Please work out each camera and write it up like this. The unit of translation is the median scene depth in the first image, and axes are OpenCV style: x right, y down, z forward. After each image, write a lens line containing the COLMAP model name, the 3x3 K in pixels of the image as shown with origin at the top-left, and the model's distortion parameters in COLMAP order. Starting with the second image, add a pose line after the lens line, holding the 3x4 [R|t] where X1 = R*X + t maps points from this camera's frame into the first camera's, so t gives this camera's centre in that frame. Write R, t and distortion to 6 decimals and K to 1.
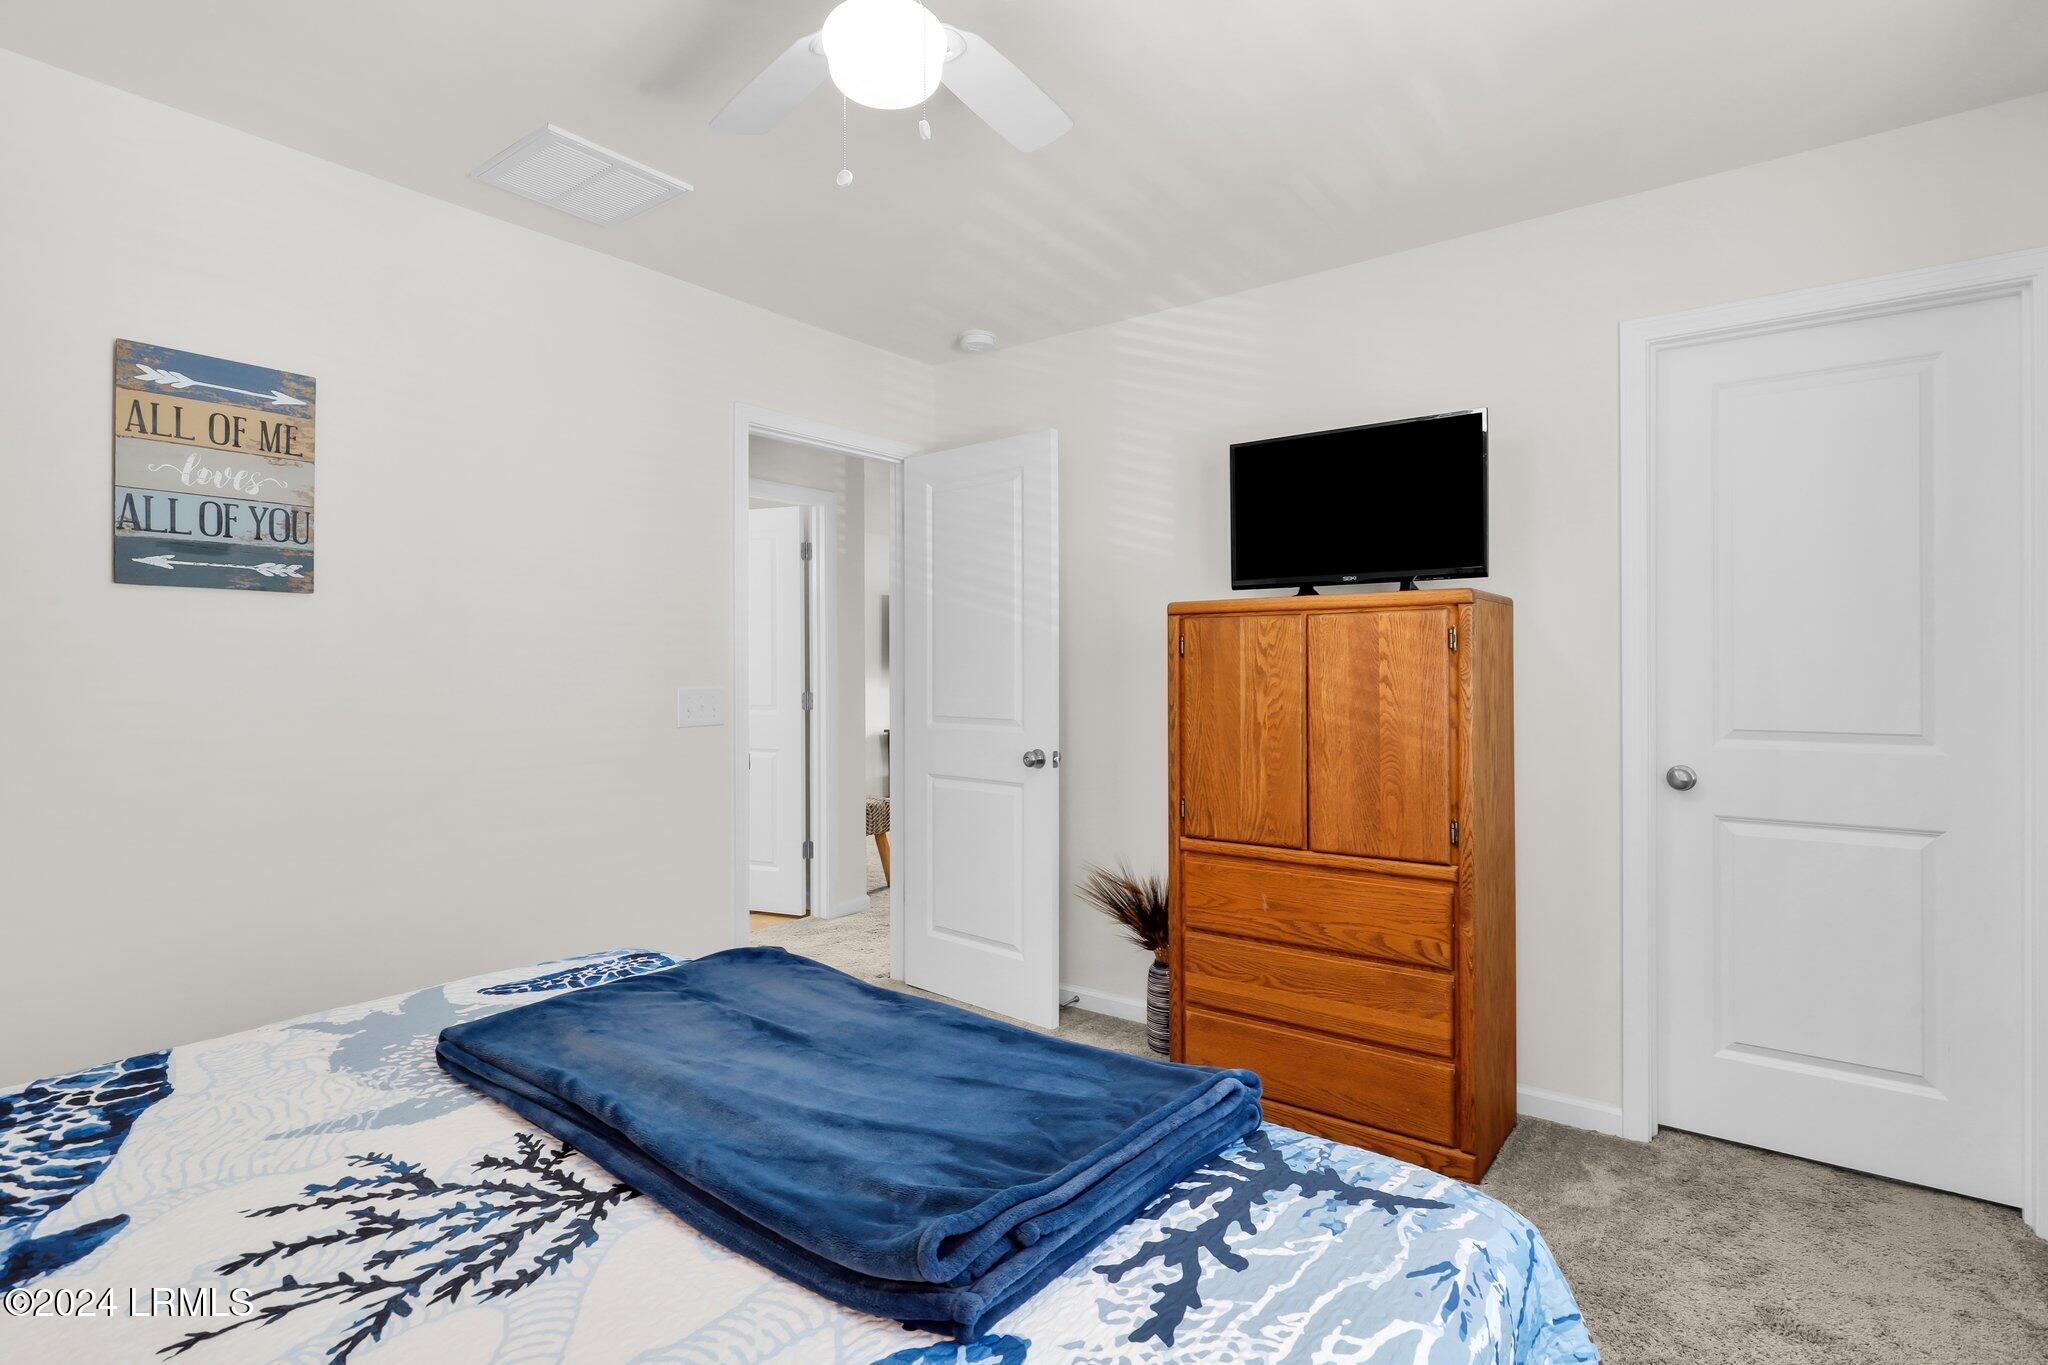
lens RADIAL K [[978.5, 0, 1031.5], [0, 978.5, 678.6], [0, 0, 1]] dist [0.001141, 0.000002]
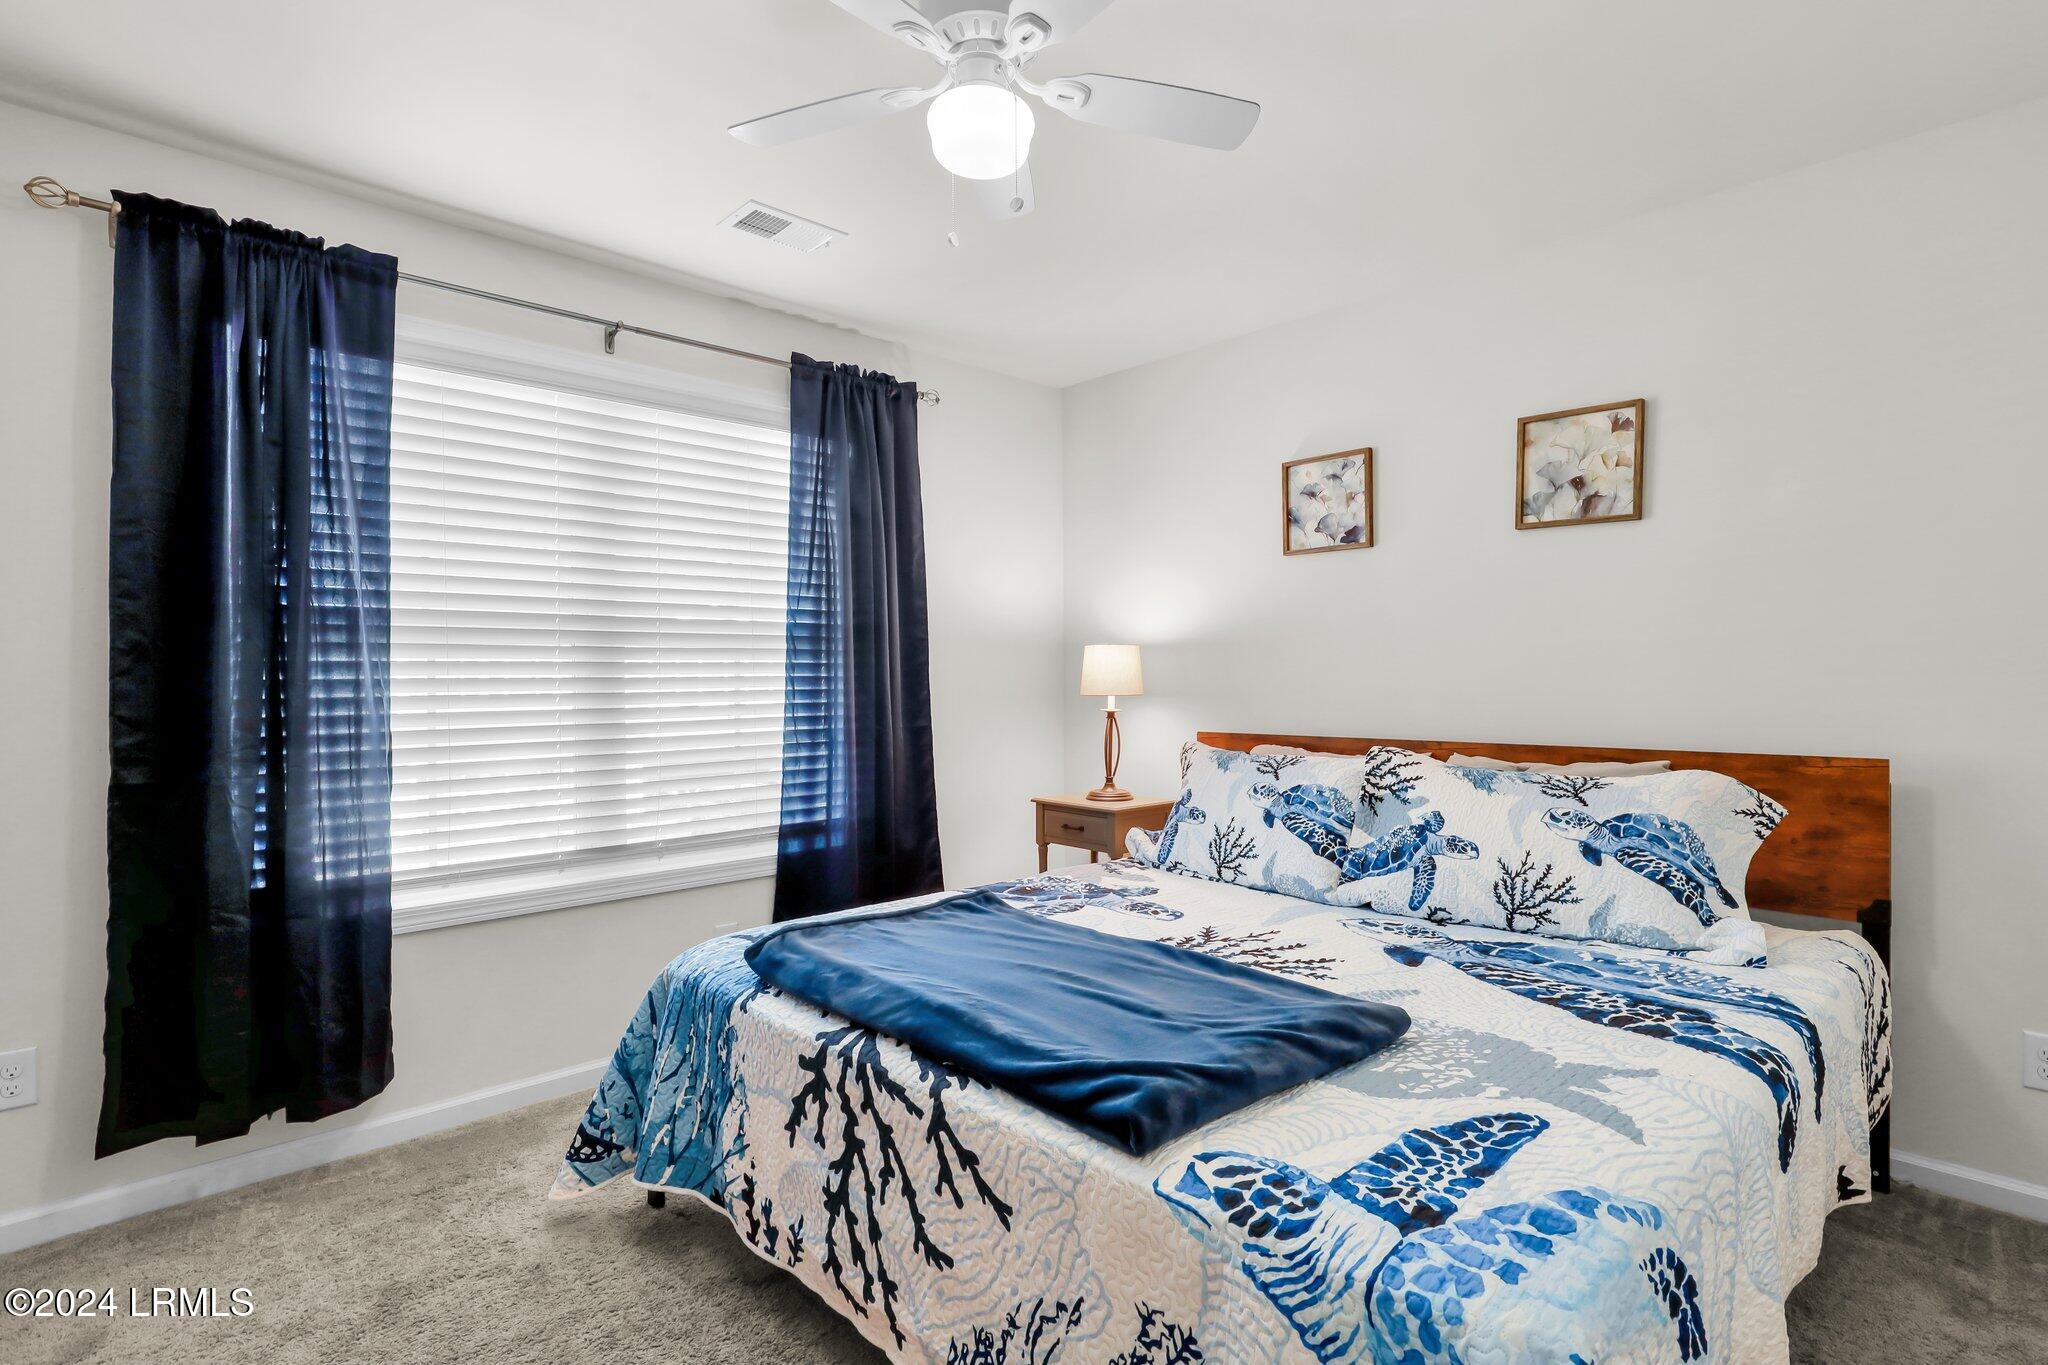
lens RADIAL K [[978.5, 0, 1031.5], [0, 978.5, 678.6], [0, 0, 1]] dist [0.001141, 0.000002]
pose [[-0.986190, 0.010504, 0.165283, -0.441184], [0.012148, 0.999886, 0.008939, -0.007202], [-0.165171, 0.010824, -0.986206, 2.378319]]
